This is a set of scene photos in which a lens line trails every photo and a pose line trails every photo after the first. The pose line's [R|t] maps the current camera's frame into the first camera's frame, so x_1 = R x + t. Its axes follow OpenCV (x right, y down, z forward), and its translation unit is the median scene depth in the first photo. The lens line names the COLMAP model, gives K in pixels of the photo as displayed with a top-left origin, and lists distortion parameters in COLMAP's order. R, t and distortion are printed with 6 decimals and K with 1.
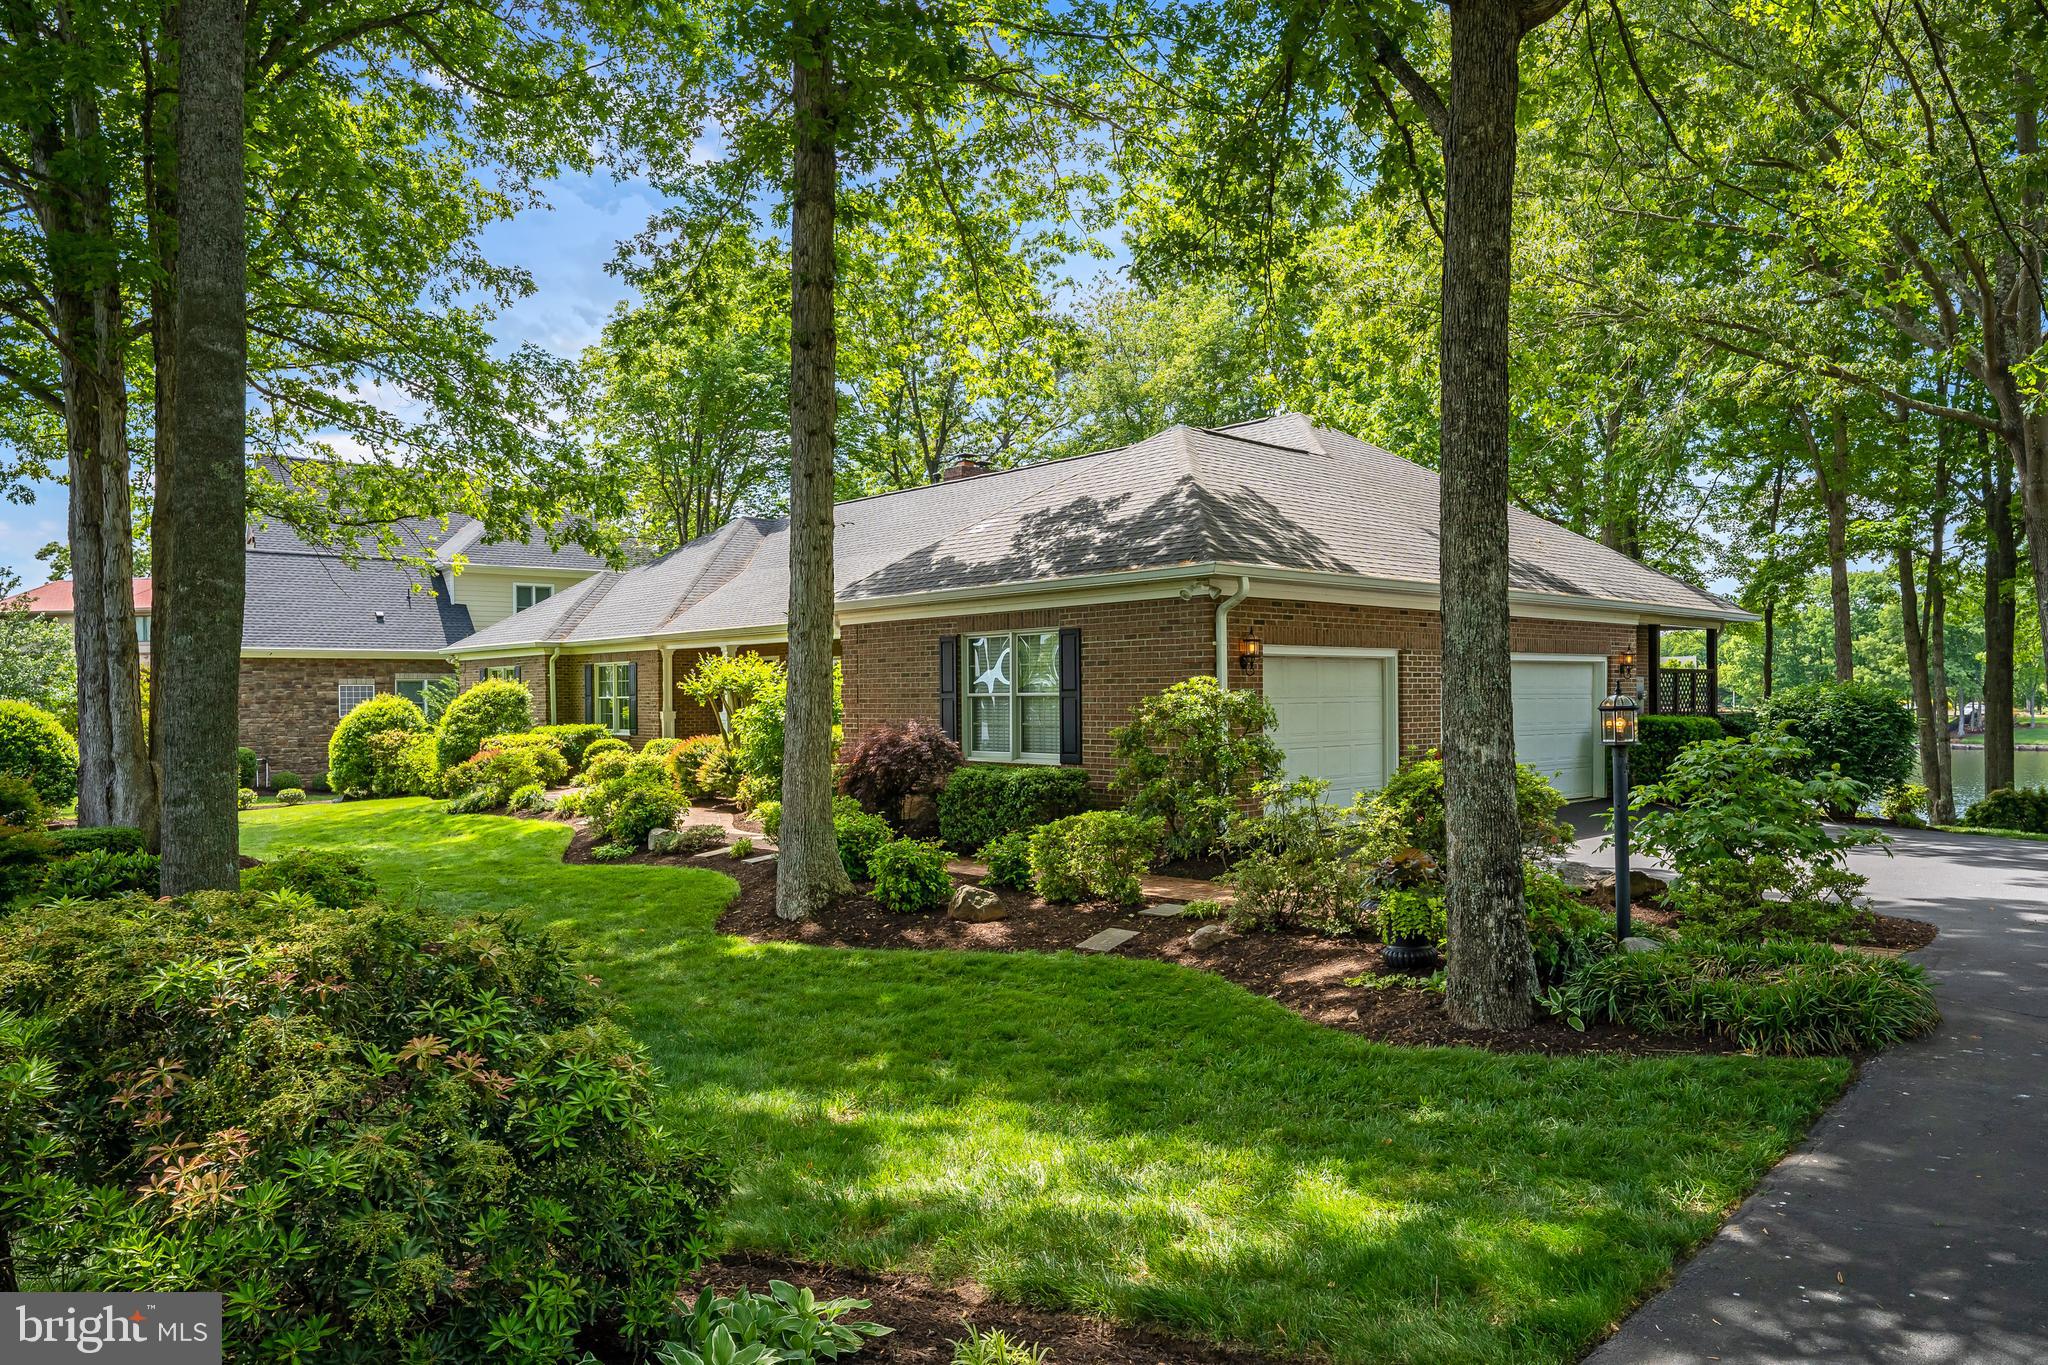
lens RADIAL K [[1312.9, 0, 1022.7], [0, 1312.9, 718.1], [0, 0, 1]] dist [0.020494, -0.002766]
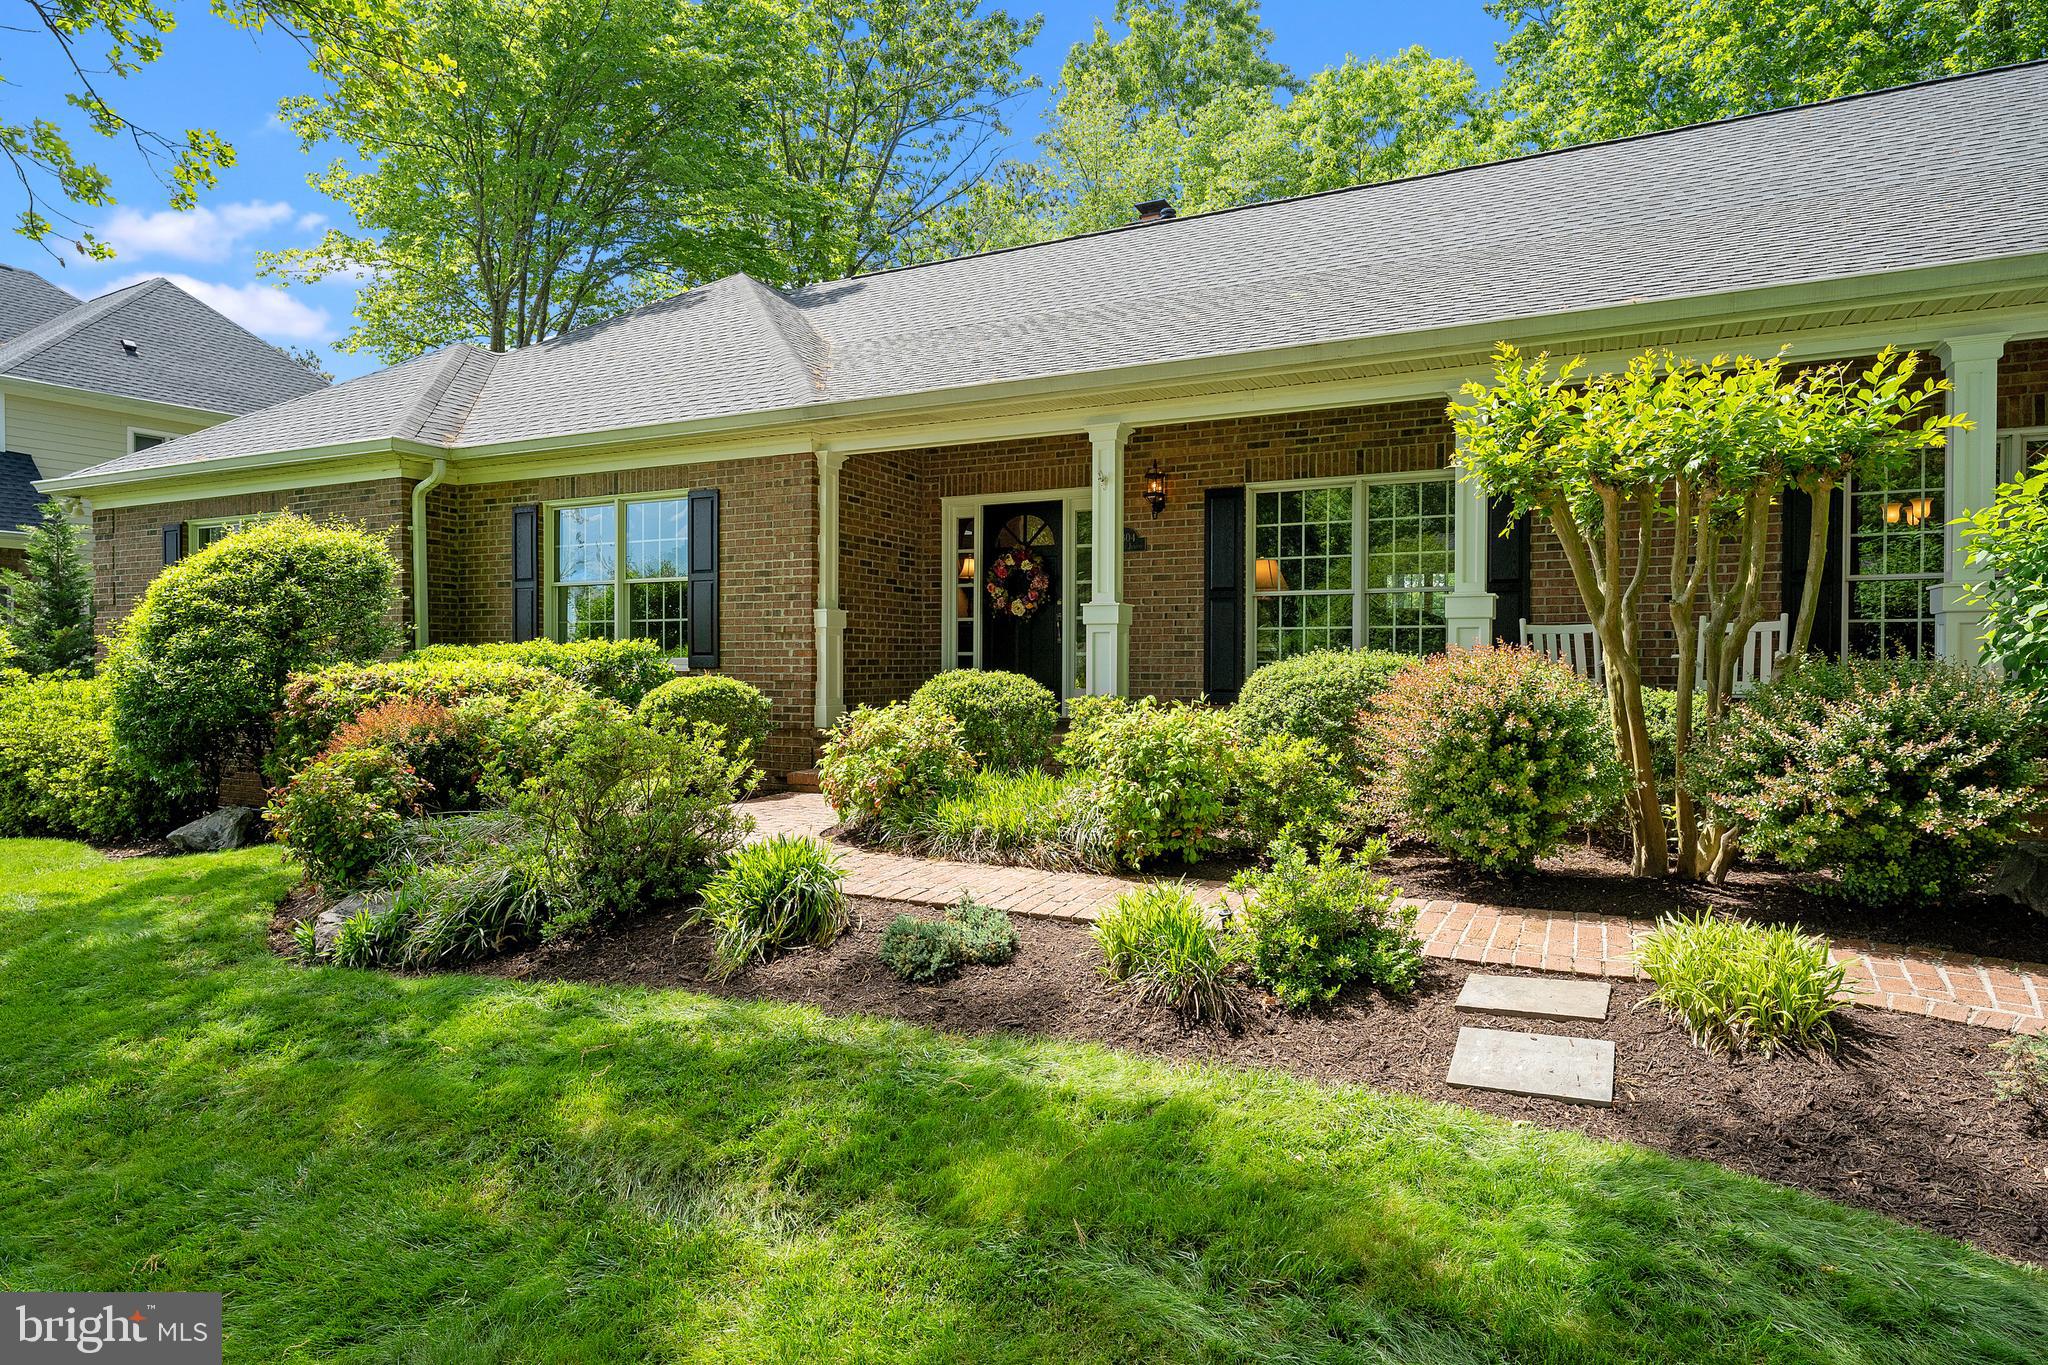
lens RADIAL K [[1112.1, 0, 1024.6], [0, 1112.1, 682.4], [0, 0, 1]] dist [-0.000002, 0.000054]
pose [[0.925667, 0.003752, 0.378322, -0.344511], [-0.003639, 0.999993, -0.001014, 0.017772], [-0.378323, -0.000438, 0.925674, 0.659942]]
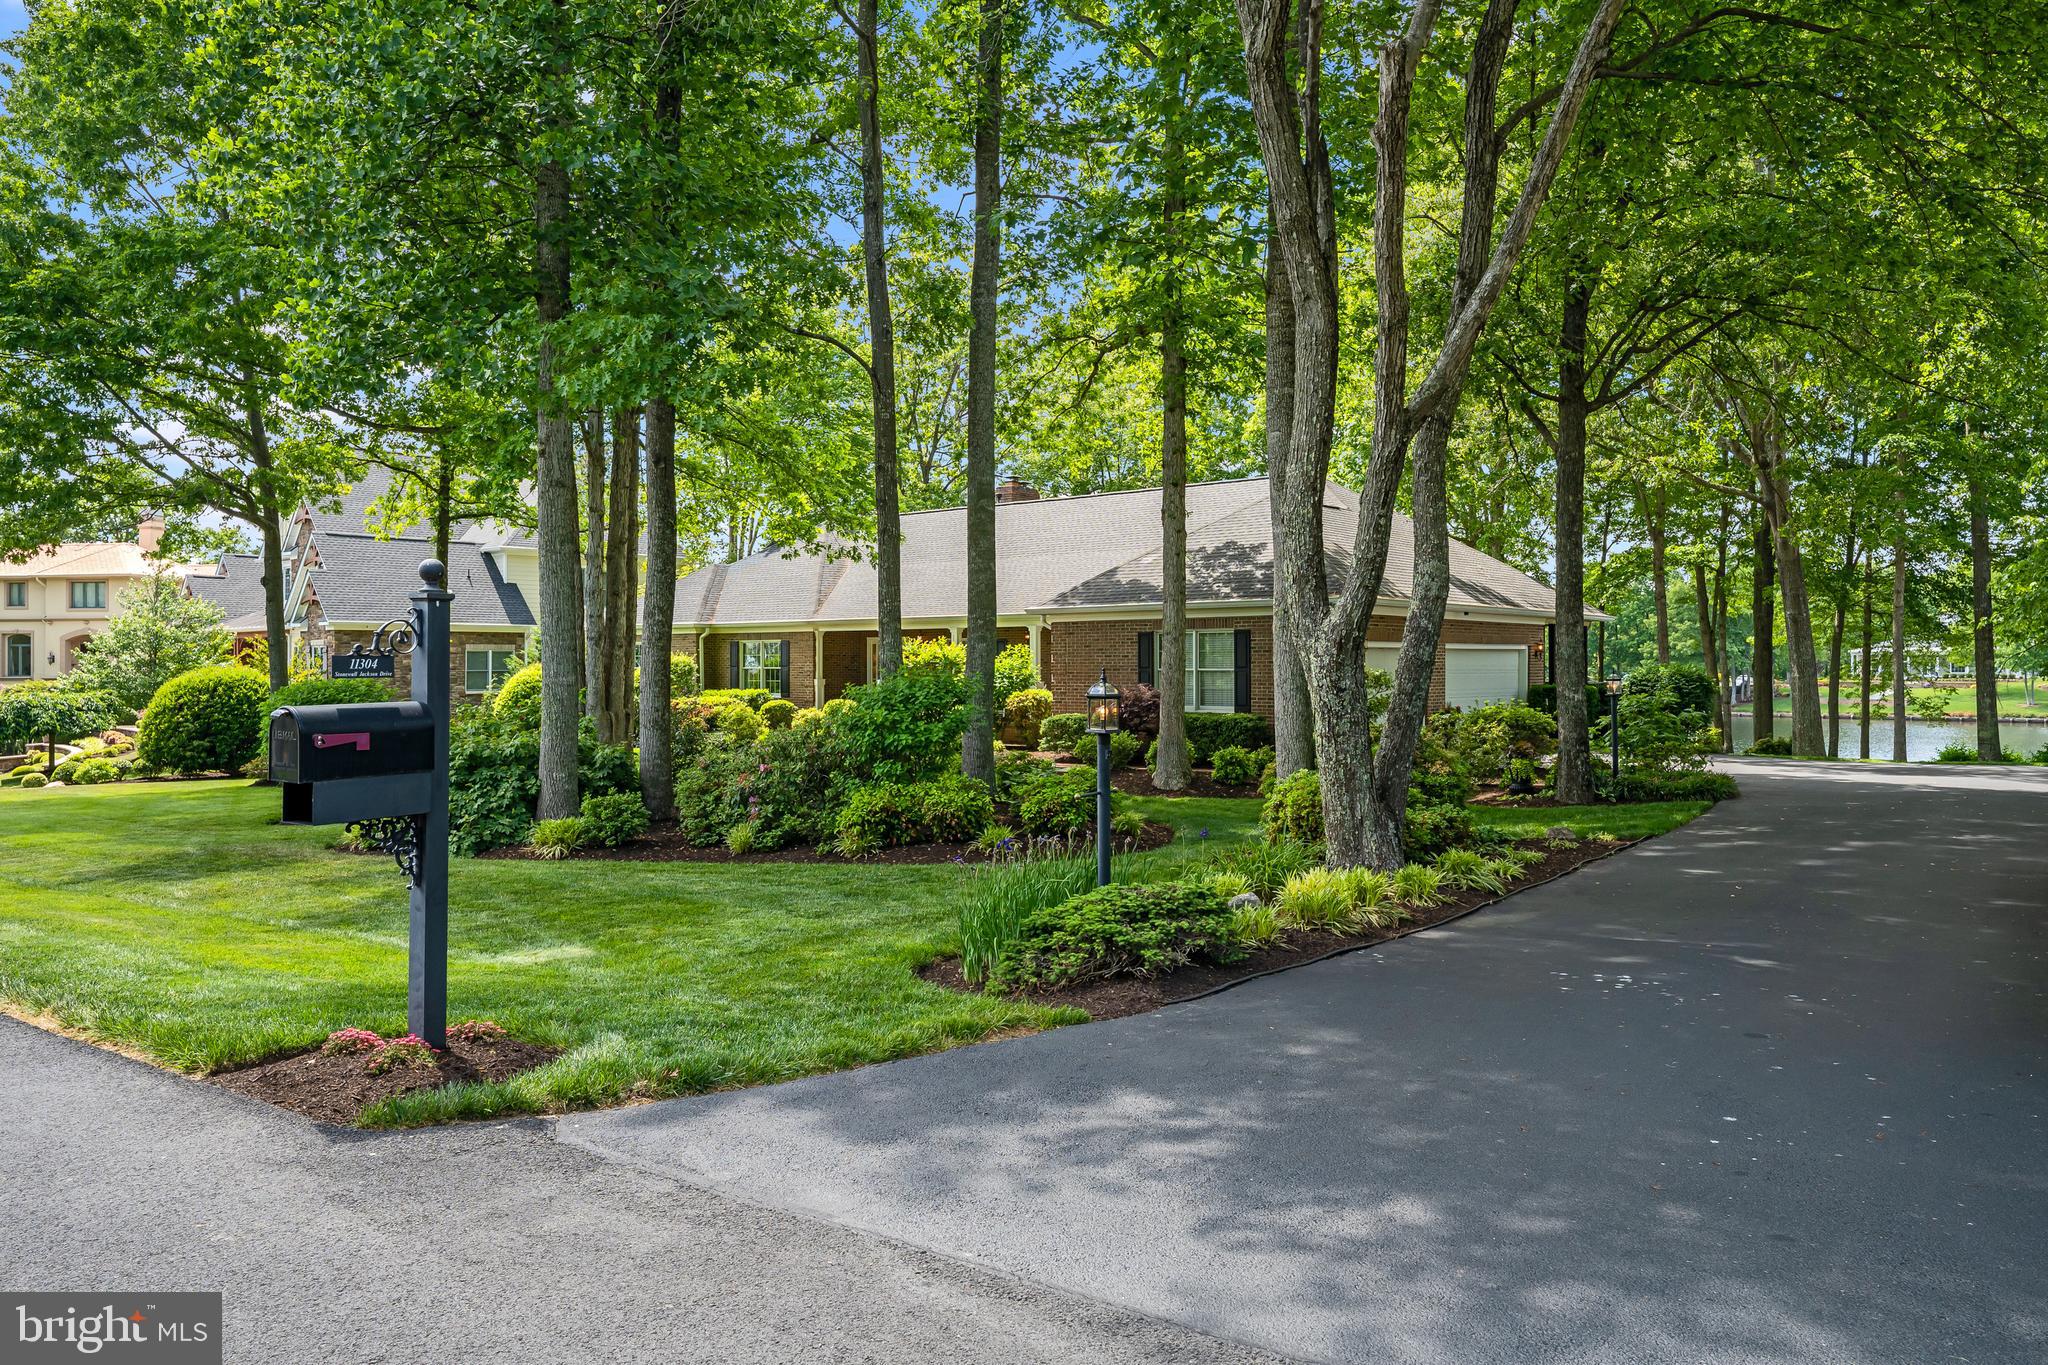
lens RADIAL K [[1373.9, 0, 1026.0], [0, 1373.9, 673.6], [0, 0, 1]] dist [0.023790, 0.000365]
pose [[0.989679, 0.005020, 0.143217, -0.264105], [-0.003470, 0.999933, -0.011073, 0.003845], [-0.143262, 0.010462, 0.989629, -0.362962]]
